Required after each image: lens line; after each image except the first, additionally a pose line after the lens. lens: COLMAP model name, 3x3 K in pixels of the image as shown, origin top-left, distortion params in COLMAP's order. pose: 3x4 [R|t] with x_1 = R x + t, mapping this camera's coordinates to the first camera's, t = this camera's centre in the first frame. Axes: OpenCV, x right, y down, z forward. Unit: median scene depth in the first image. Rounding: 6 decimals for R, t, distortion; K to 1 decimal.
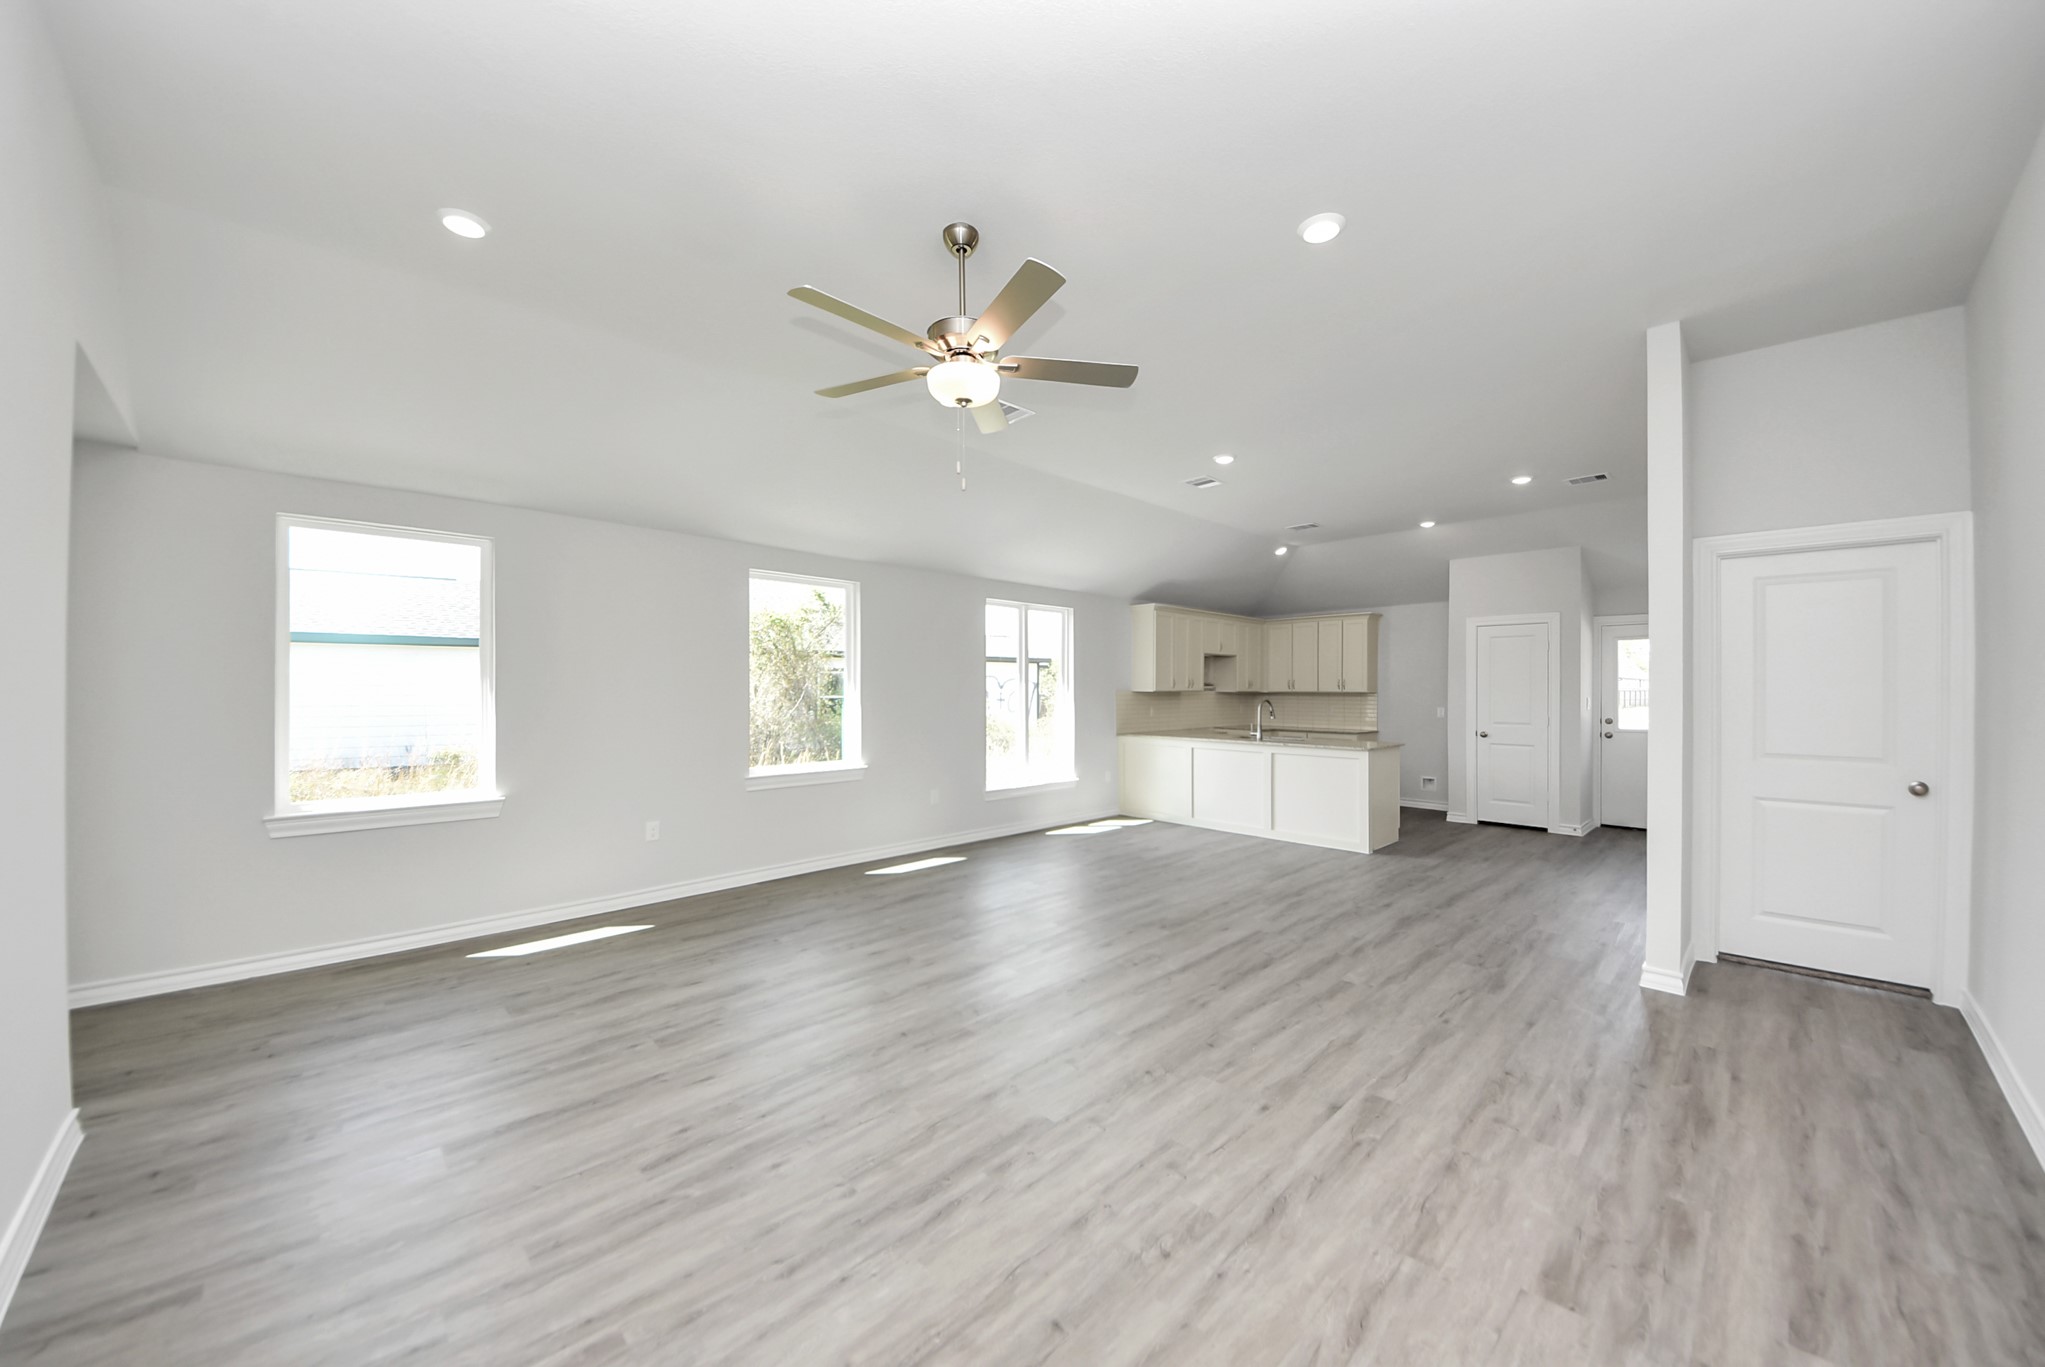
lens RADIAL K [[730.5, 0, 1021.2], [0, 730.5, 688.6], [0, 0, 1]] dist [0.017353, -0.009790]
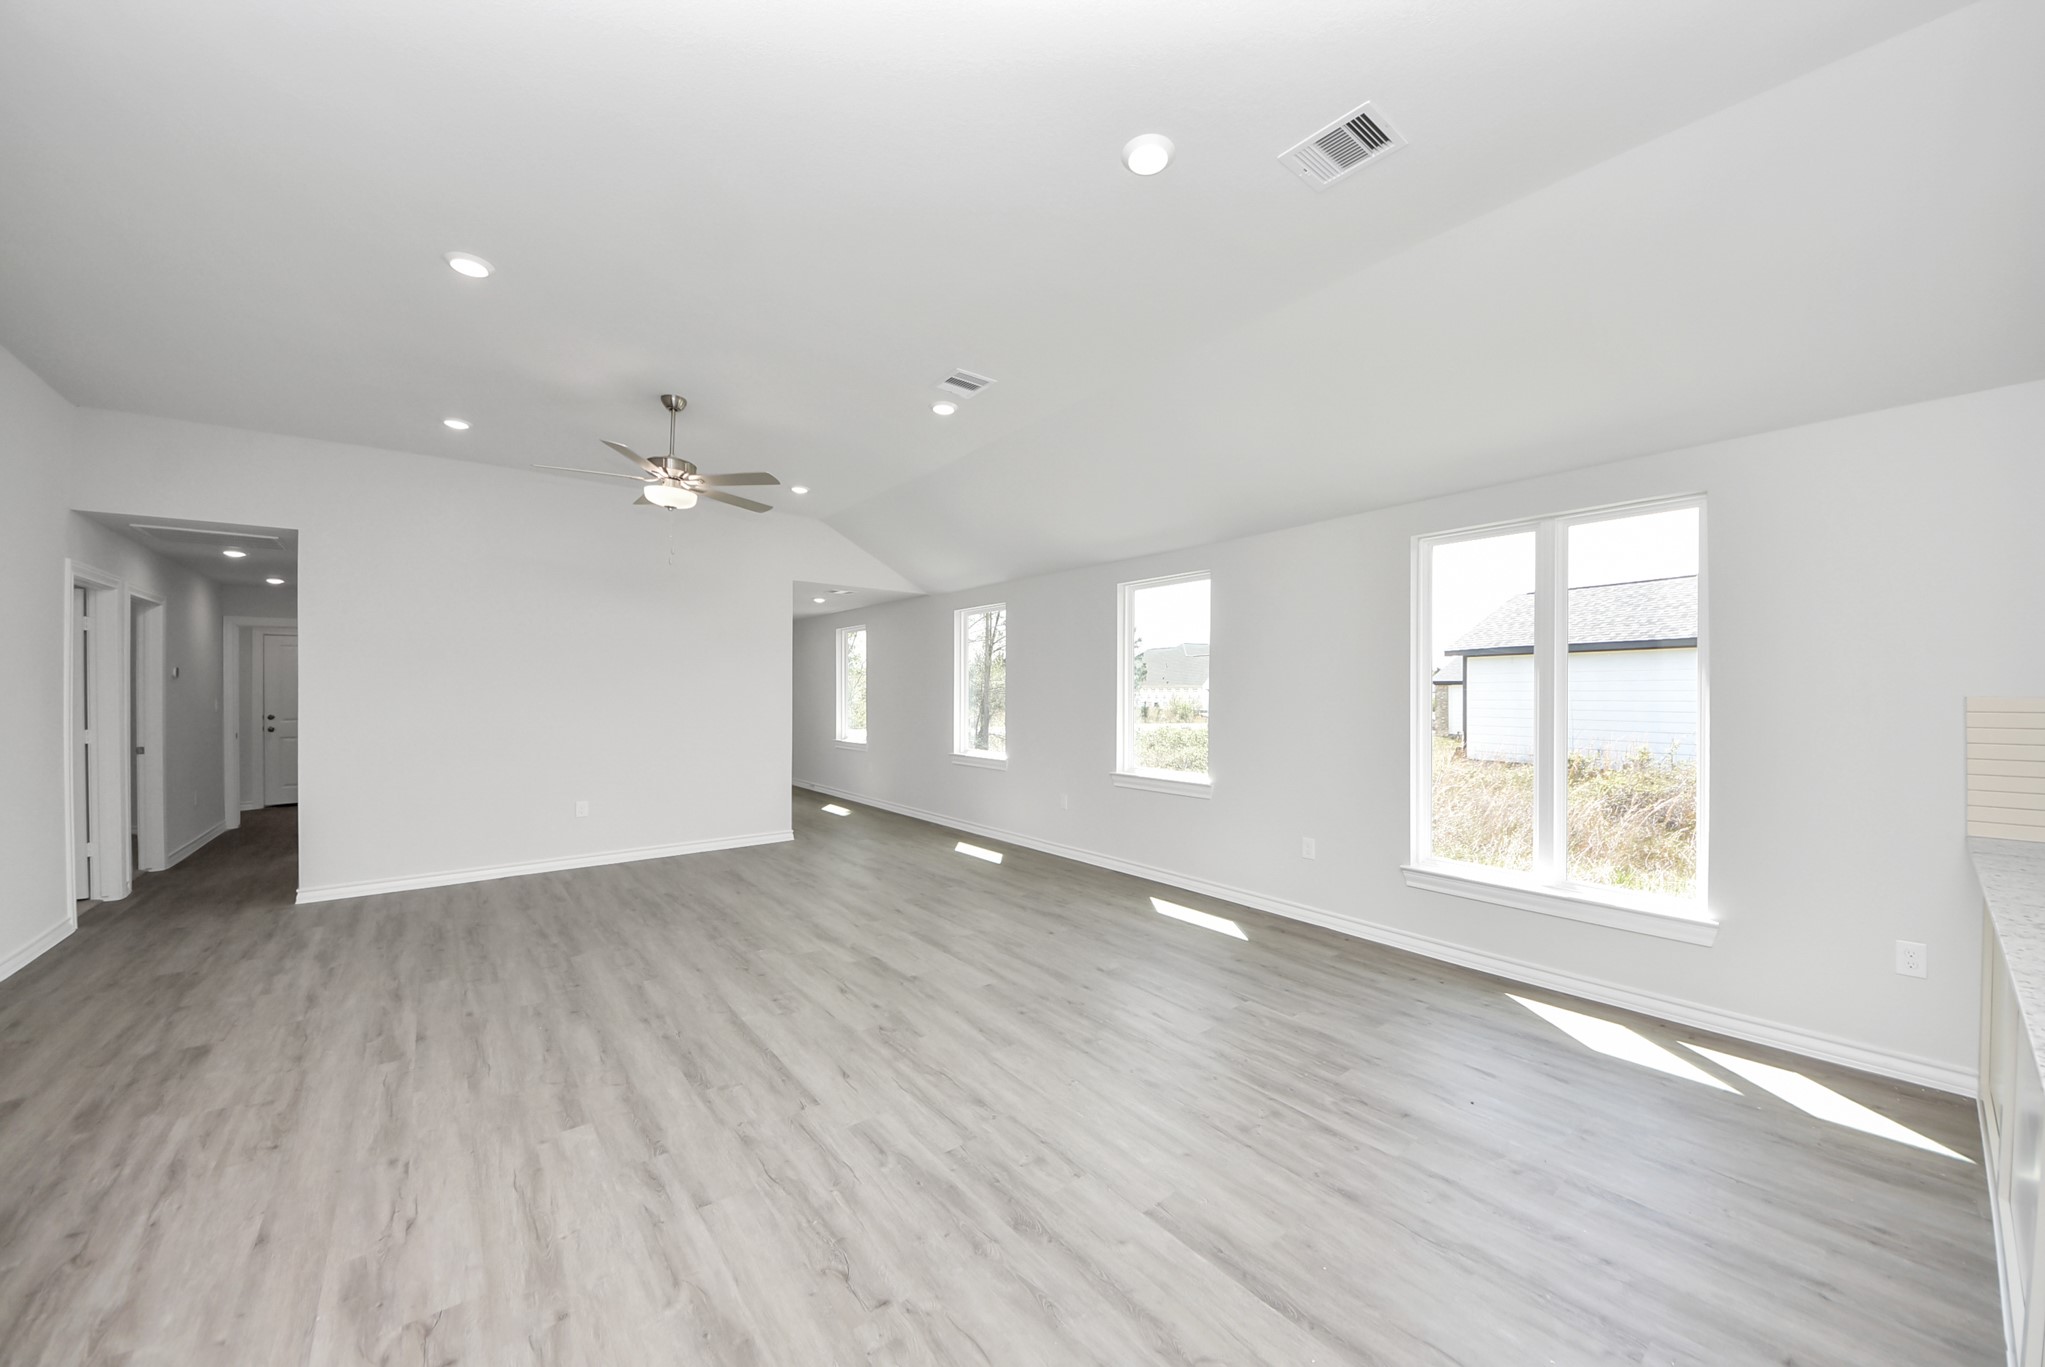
lens RADIAL K [[730.5, 0, 1021.2], [0, 730.5, 688.6], [0, 0, 1]] dist [0.017353, -0.009790]
pose [[-0.090902, -0.007442, -0.995832, 0.917526], [-0.001134, 0.999972, -0.007369, 0.002401], [0.995859, 0.000459, -0.090908, 1.242317]]
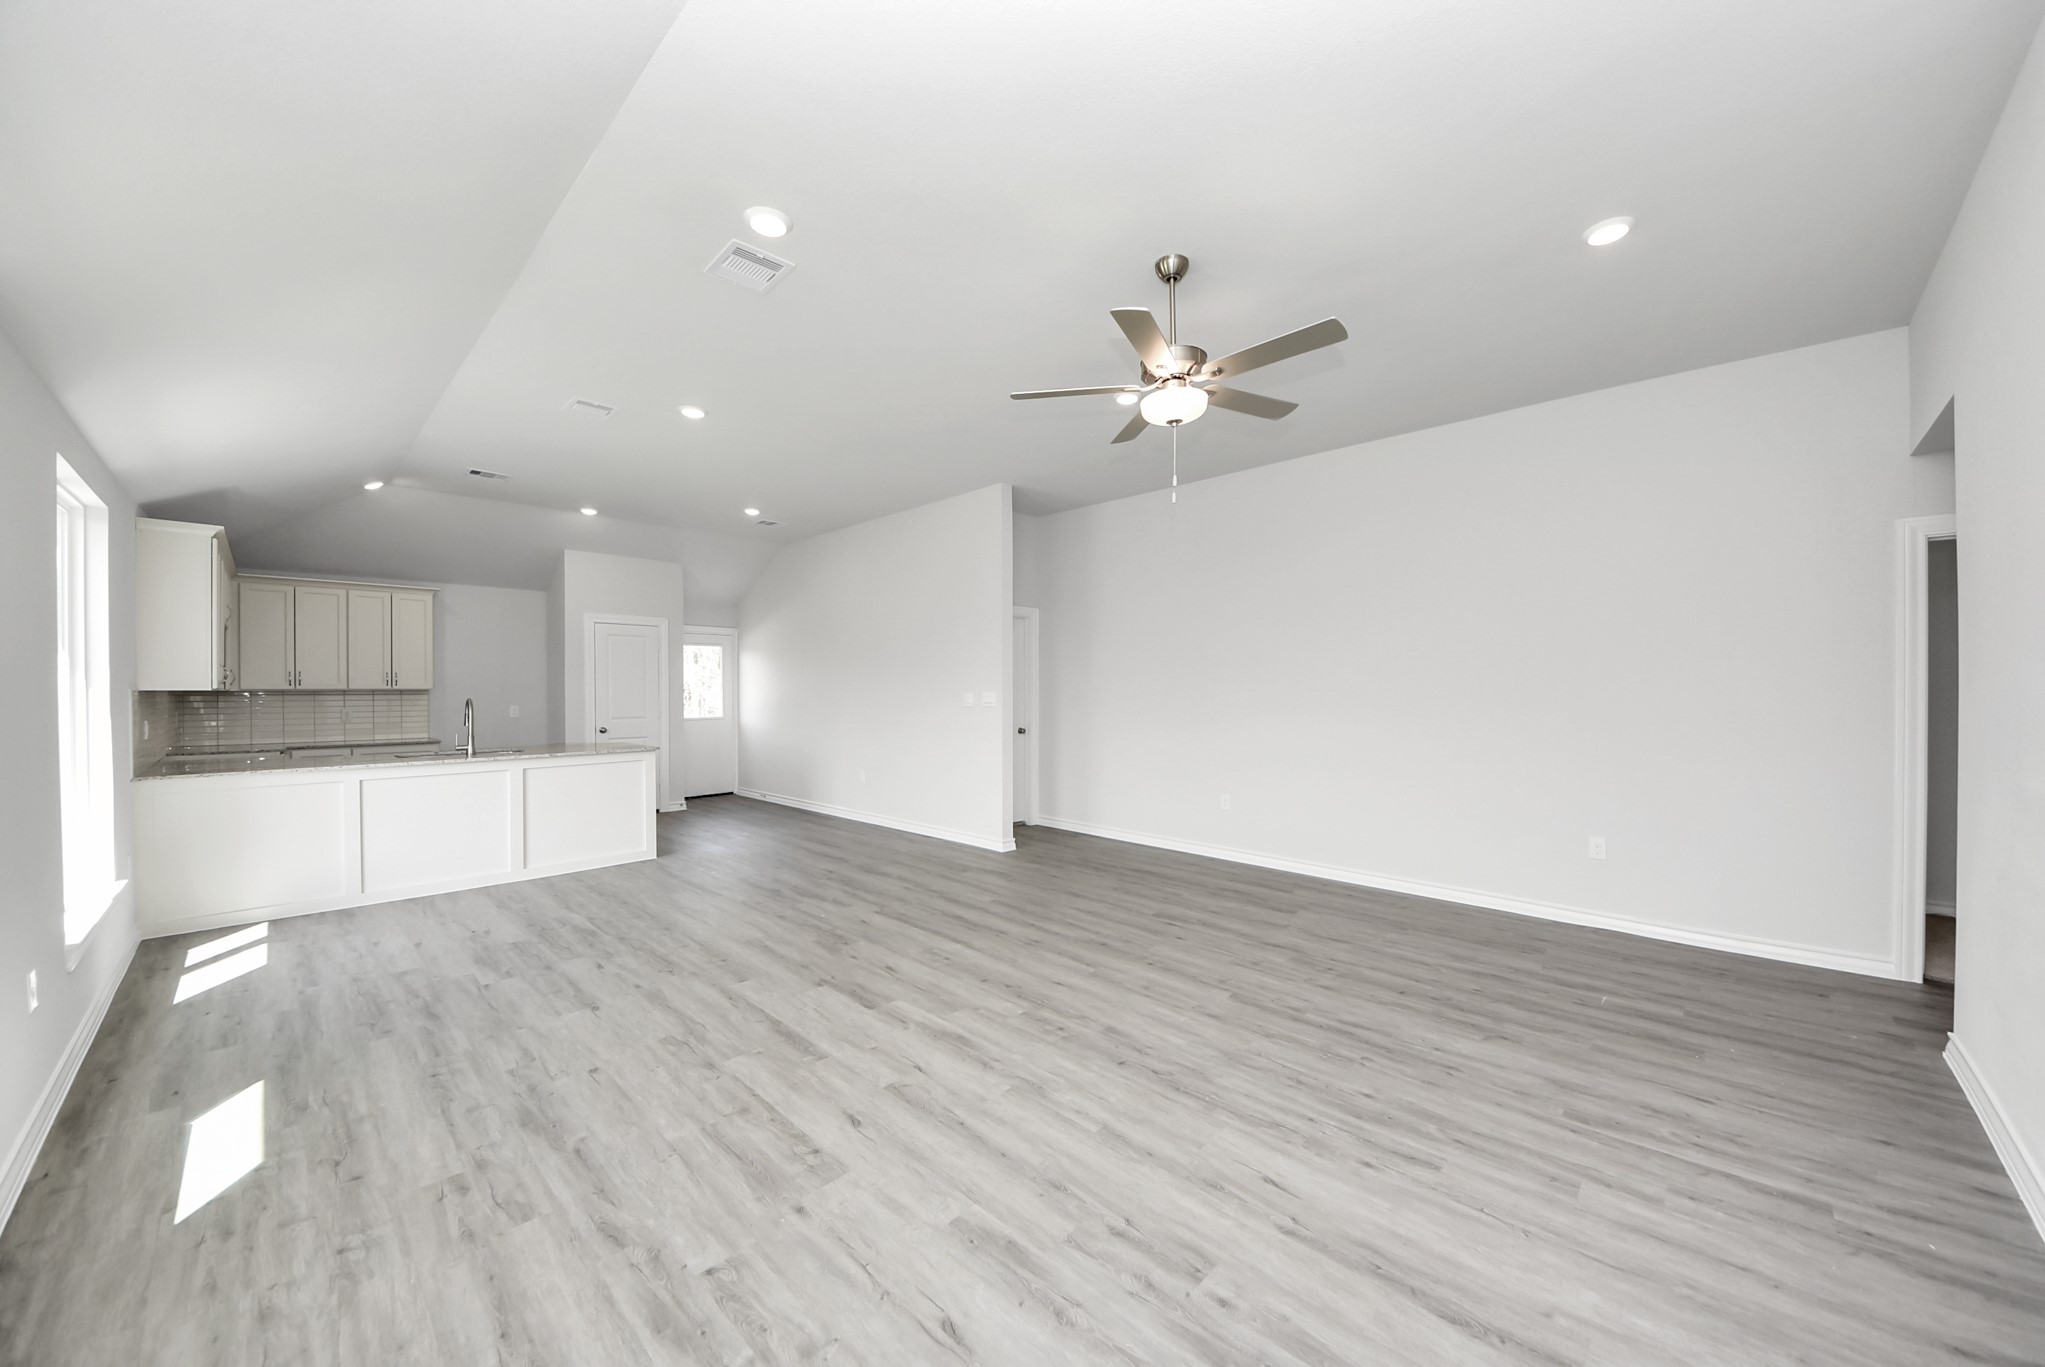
lens RADIAL K [[750.7, 0, 1033.4], [0, 750.7, 684.9], [0, 0, 1]] dist [0.019590, -0.006191]
pose [[-0.045853, -0.003478, 0.998942, -0.793375], [0.002493, 0.999990, 0.003597, -0.002358], [-0.998945, 0.002656, -0.045843, 0.835729]]
